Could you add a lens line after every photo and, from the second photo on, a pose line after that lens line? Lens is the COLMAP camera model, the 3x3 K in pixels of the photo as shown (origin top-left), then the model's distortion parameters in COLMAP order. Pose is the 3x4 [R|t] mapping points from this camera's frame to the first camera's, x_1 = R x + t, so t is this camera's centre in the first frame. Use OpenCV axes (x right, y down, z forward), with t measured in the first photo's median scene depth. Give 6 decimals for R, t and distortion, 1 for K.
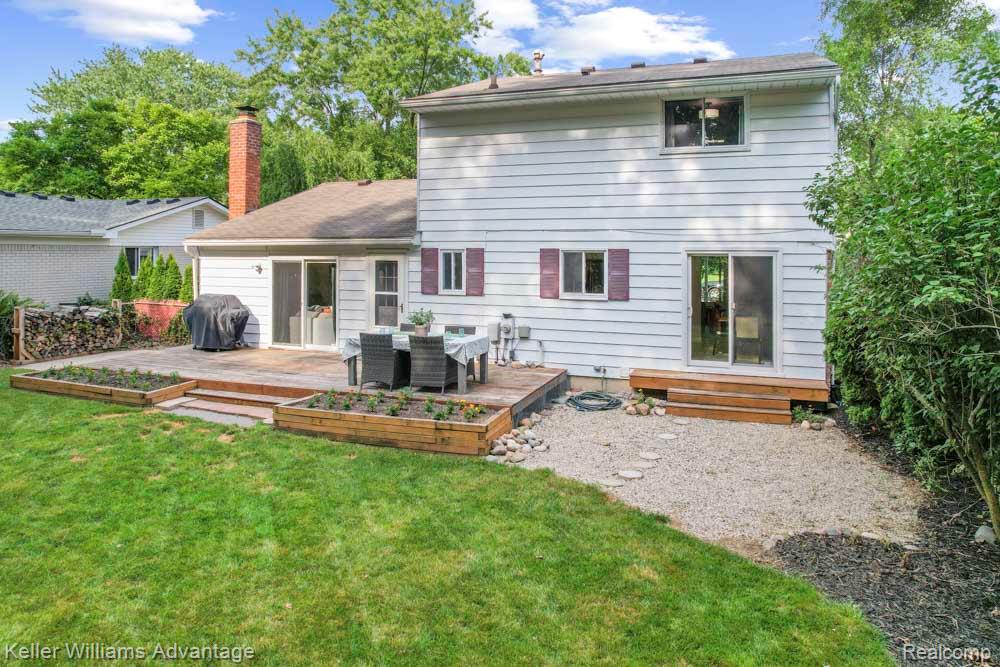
lens RADIAL K [[694.5, 0, 498.7], [0, 694.5, 247.0], [0, 0, 1]] dist [0.004499, 0.000651]
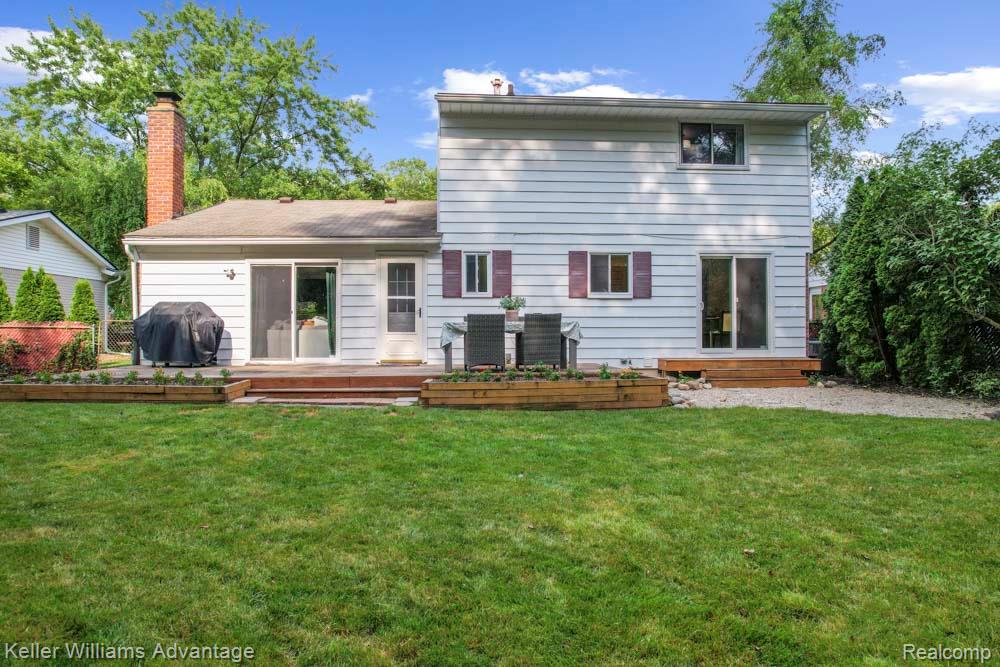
lens RADIAL K [[664.8, 0, 511.9], [0, 664.8, 331.2], [0, 0, 1]] dist [-0.006903, 0.000679]
pose [[0.905857, -0.004854, 0.423555, -0.450588], [0.005607, 0.999984, -0.000531, 0.124941], [-0.423546, 0.002856, 0.905870, 0.123612]]
